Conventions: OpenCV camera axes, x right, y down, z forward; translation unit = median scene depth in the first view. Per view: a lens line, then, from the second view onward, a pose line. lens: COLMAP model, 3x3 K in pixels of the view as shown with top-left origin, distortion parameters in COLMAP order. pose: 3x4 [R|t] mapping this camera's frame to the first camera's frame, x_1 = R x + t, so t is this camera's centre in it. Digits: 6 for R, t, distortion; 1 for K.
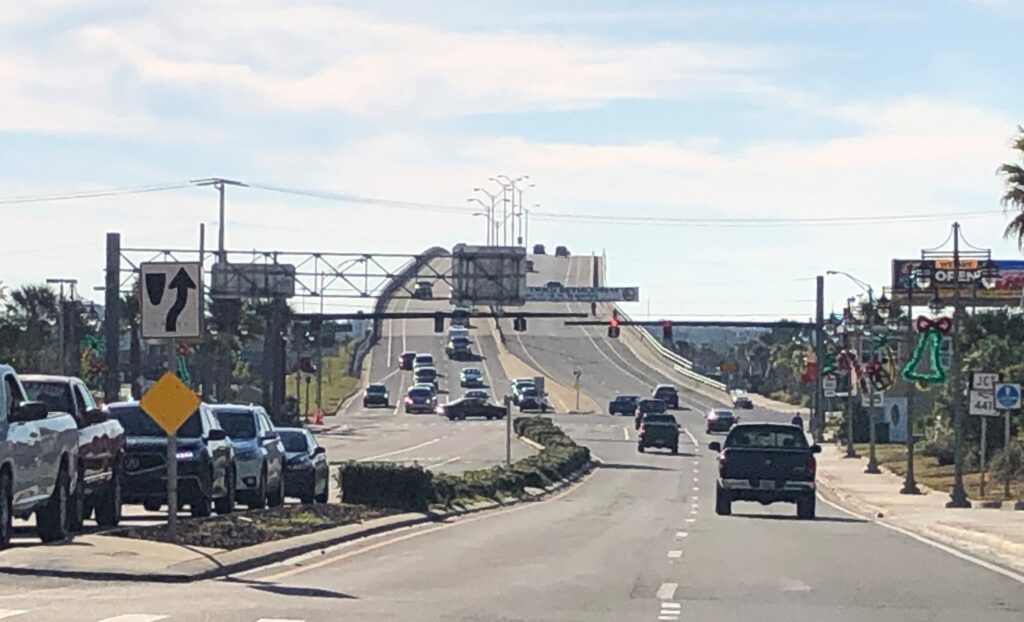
lens RADIAL K [[3934.6, 0, 512.0], [0, 3934.6, 311.0], [0, 0, 1]] dist [-0.323678, 0.000000]
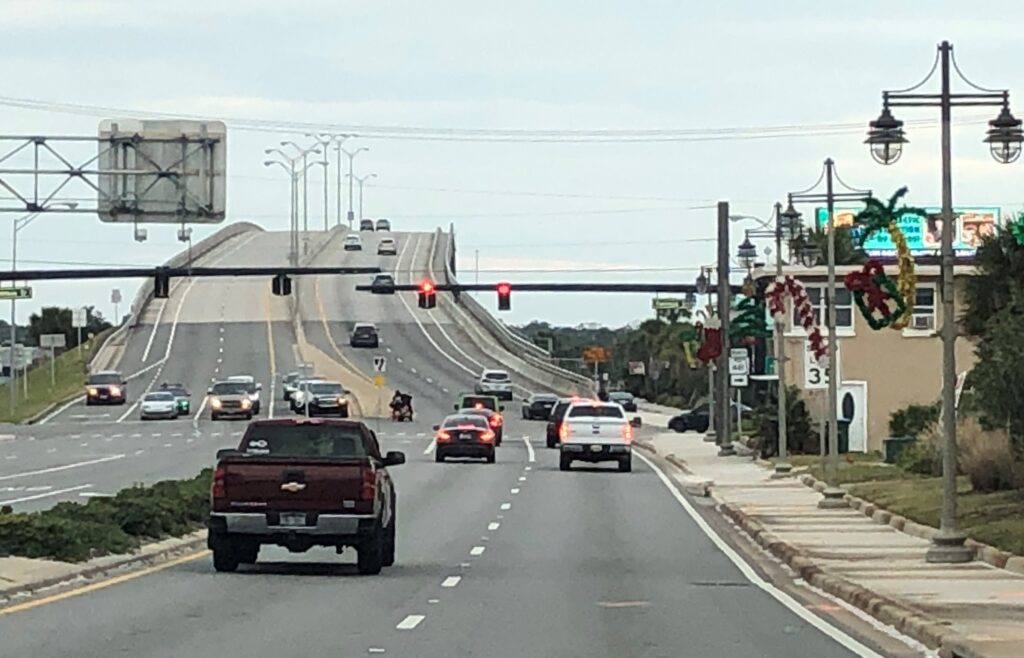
lens RADIAL K [[4225.2, 0, 511.9], [0, 4225.2, 328.9], [0, 0, 1]] dist [0.409103, 0.000000]
pose [[0.999501, -0.006701, 0.030876, 0.019228], [0.006646, 0.999976, 0.001885, 0.009864], [-0.030888, -0.001679, 0.999521, 0.267330]]
